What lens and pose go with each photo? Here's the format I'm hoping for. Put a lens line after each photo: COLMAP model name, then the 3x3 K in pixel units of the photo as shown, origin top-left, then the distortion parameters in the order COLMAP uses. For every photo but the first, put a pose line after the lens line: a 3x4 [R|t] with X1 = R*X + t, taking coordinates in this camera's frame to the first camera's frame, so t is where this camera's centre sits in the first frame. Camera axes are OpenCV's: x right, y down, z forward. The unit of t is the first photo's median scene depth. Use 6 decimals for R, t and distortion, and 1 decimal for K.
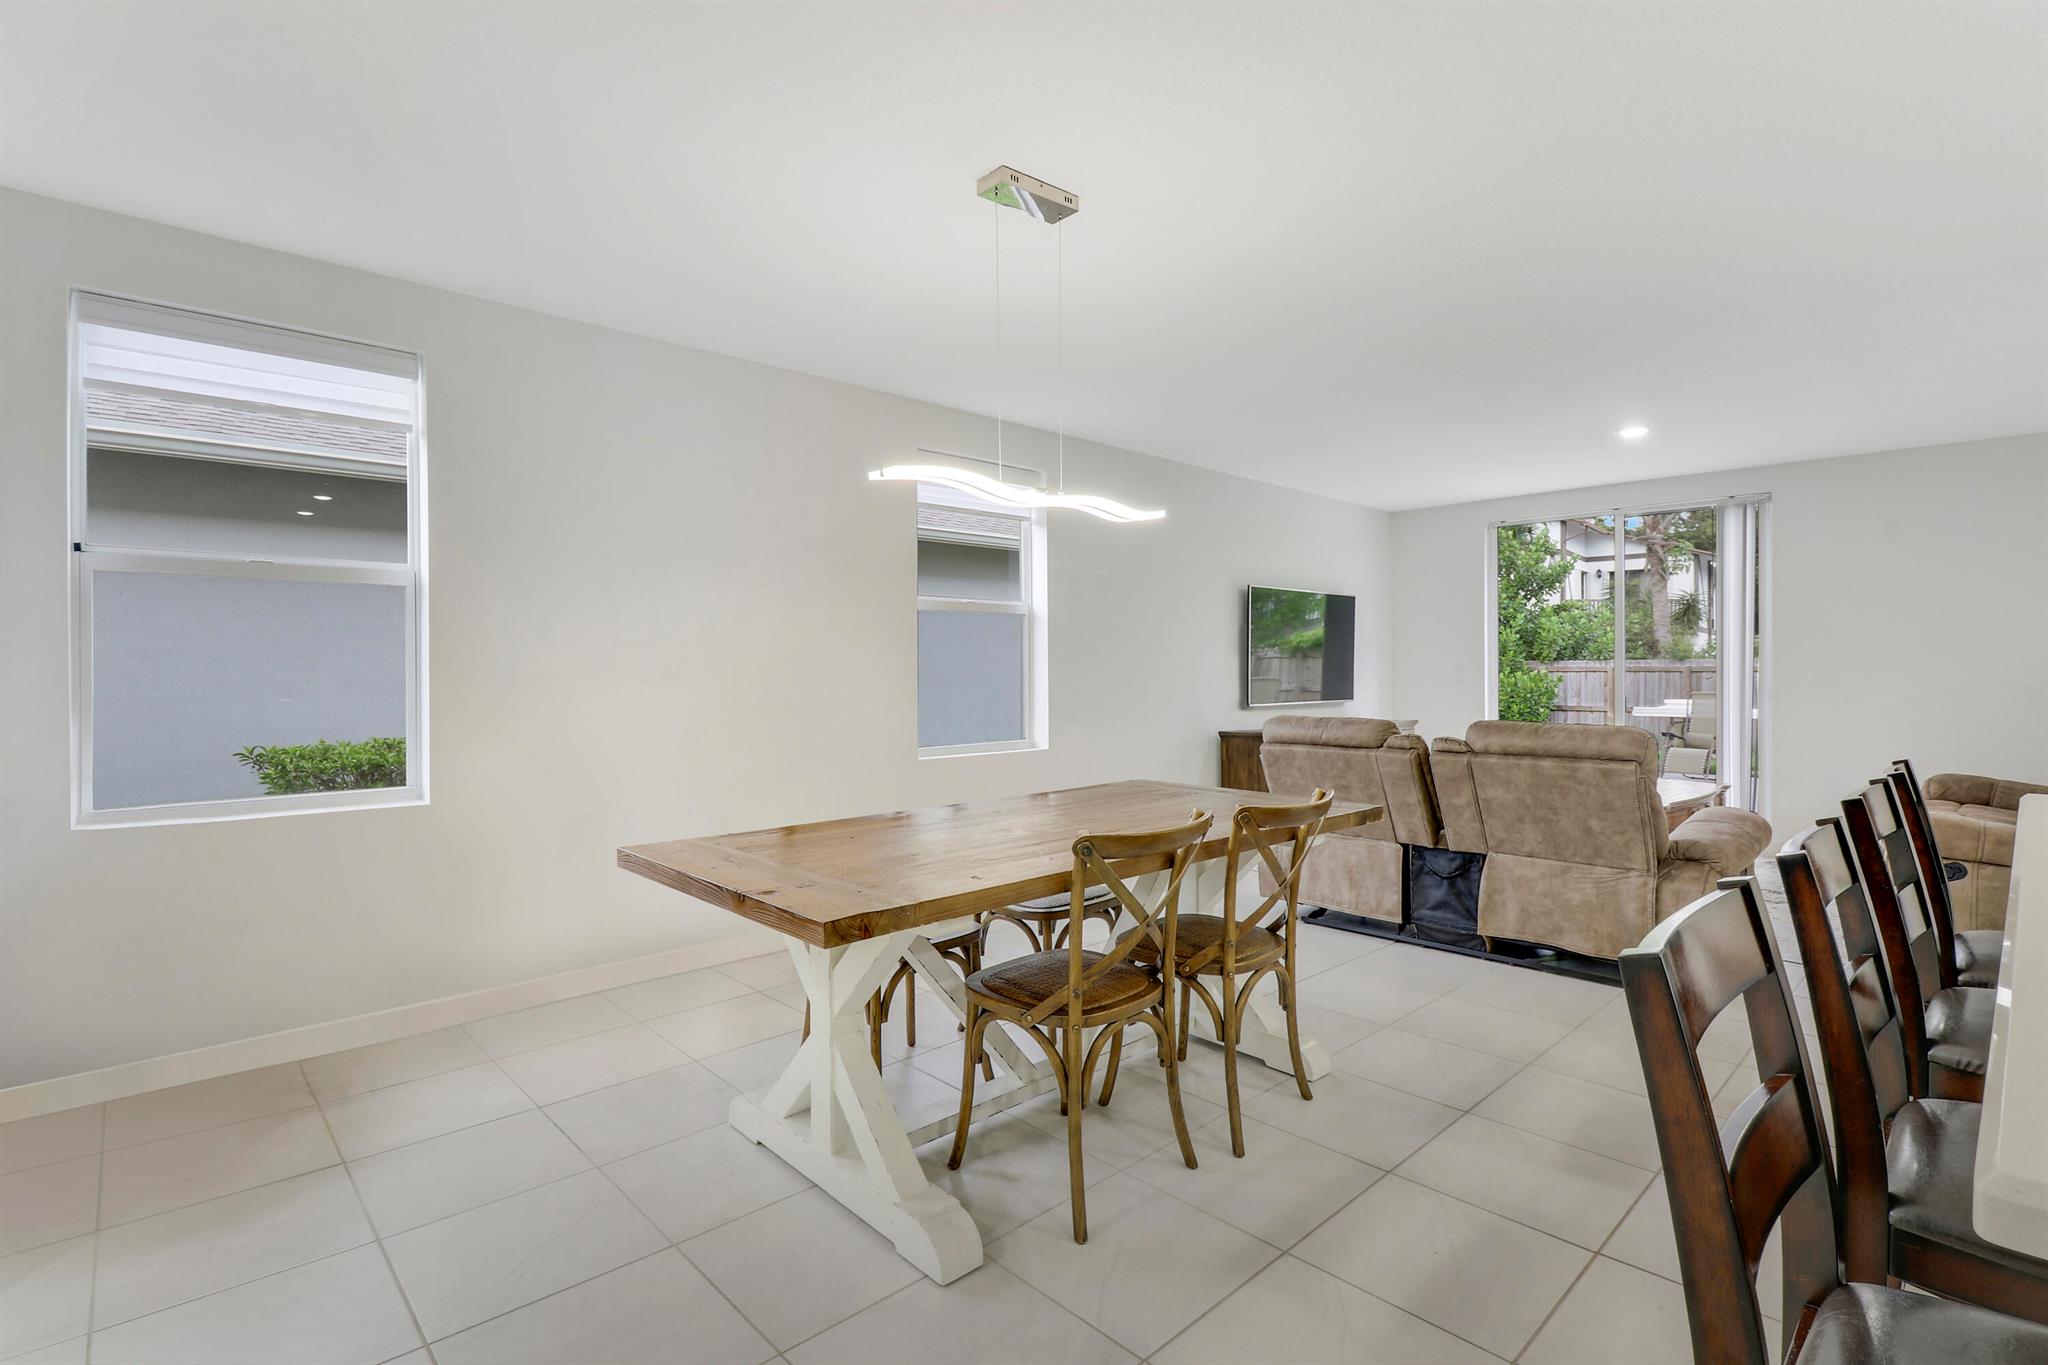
lens RADIAL K [[965.6, 0, 1019.6], [0, 965.6, 681.8], [0, 0, 1]] dist [0.001000, -0.011219]
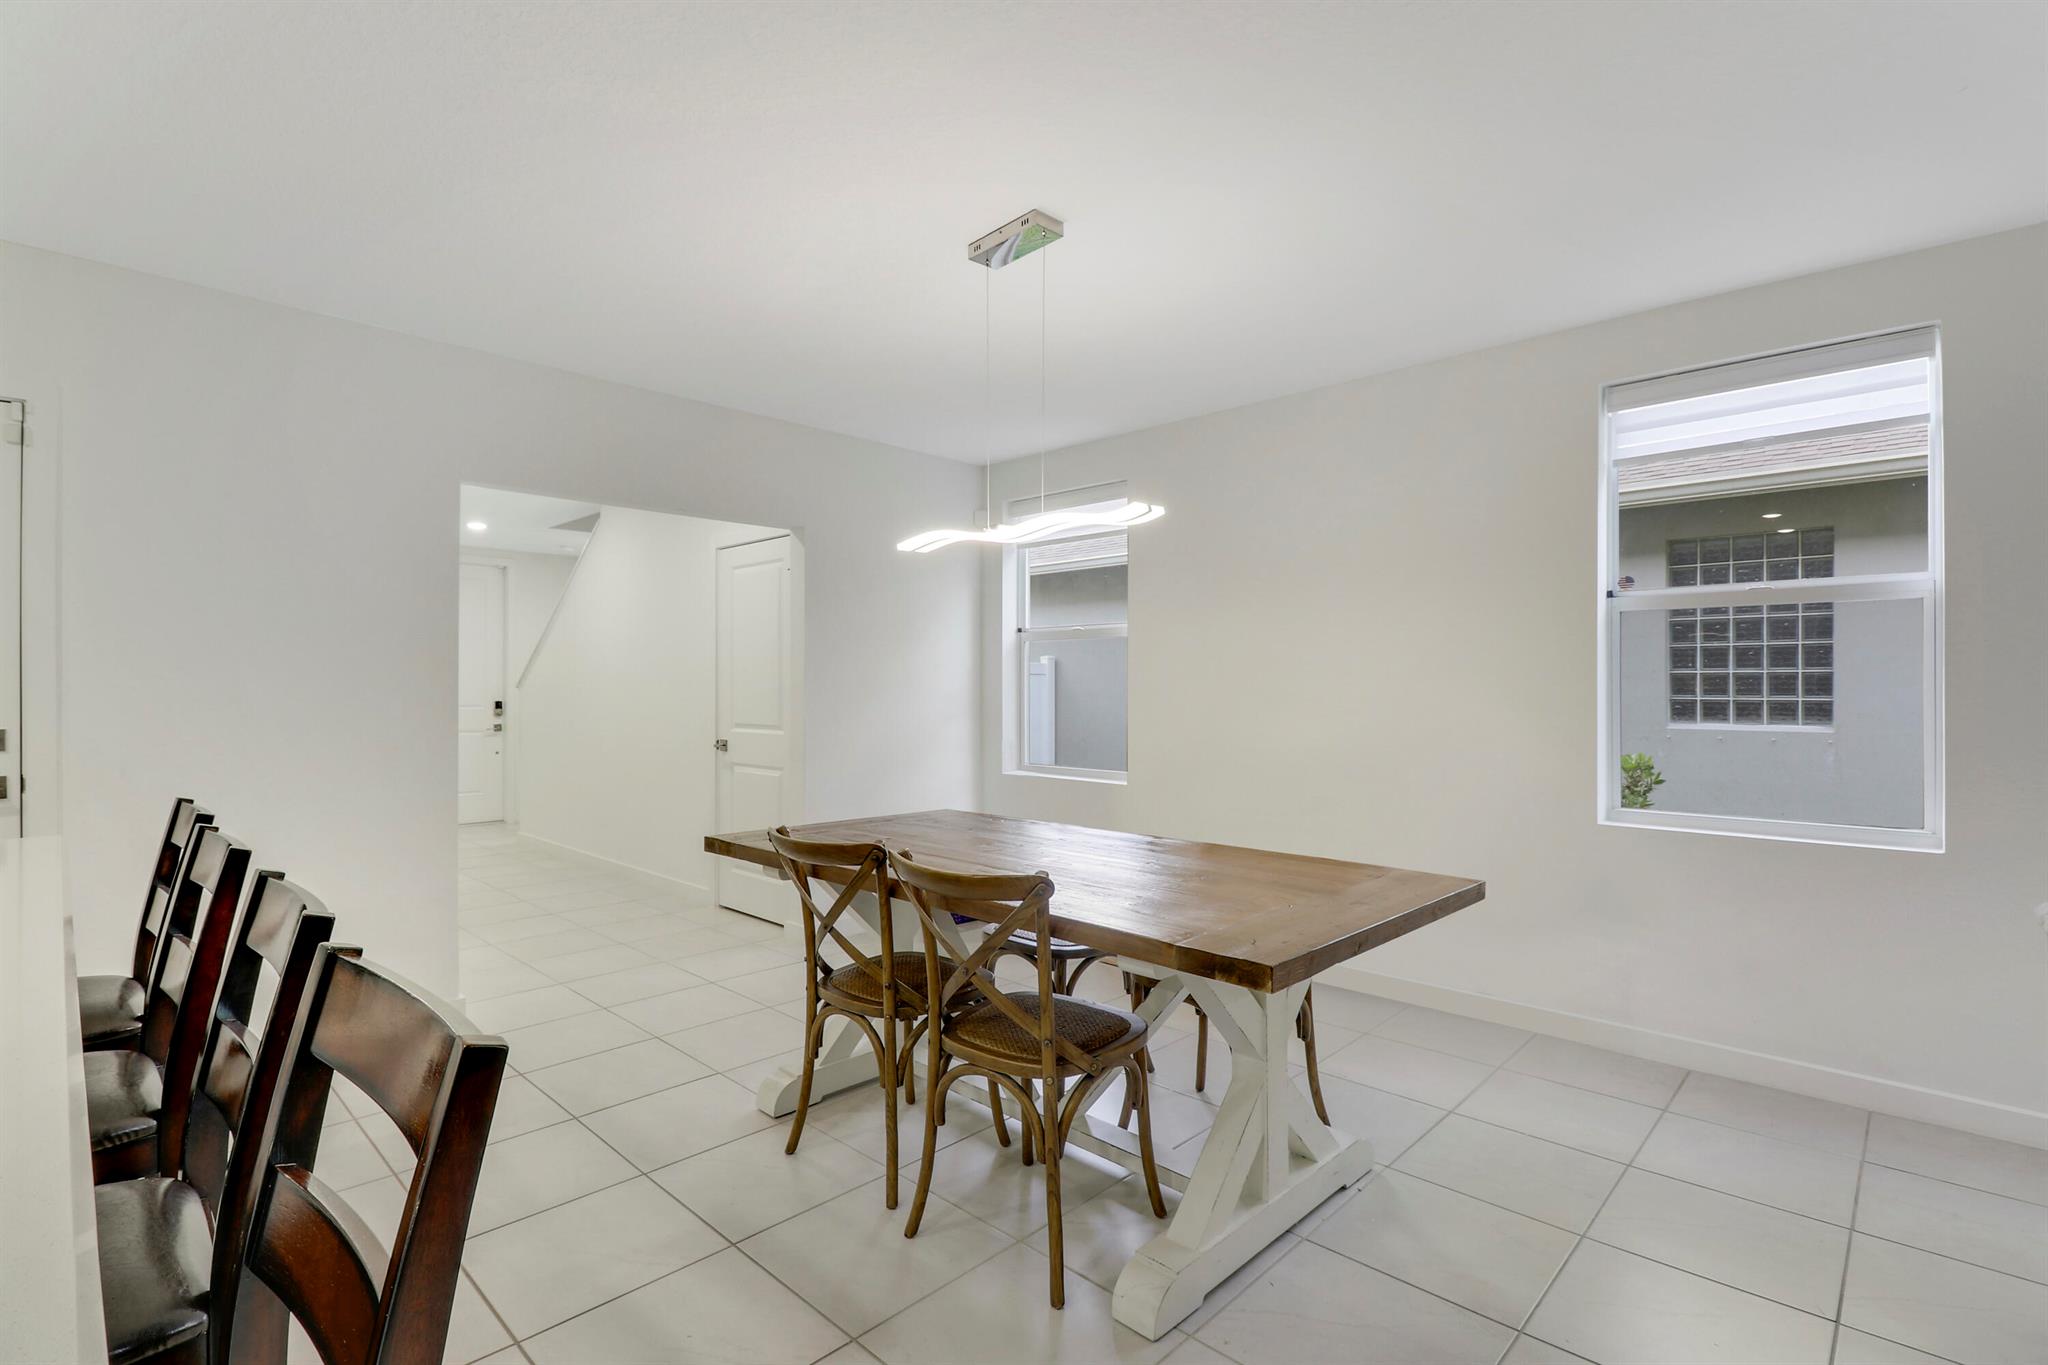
lens RADIAL K [[954.7, 0, 1039.0], [0, 954.7, 683.2], [0, 0, 1]] dist [-0.006914, -0.000906]
pose [[0.061040, -0.002353, -0.998133, 0.172310], [-0.015778, 0.999870, -0.003322, -0.004226], [0.998011, 0.015952, 0.060995, 0.164478]]
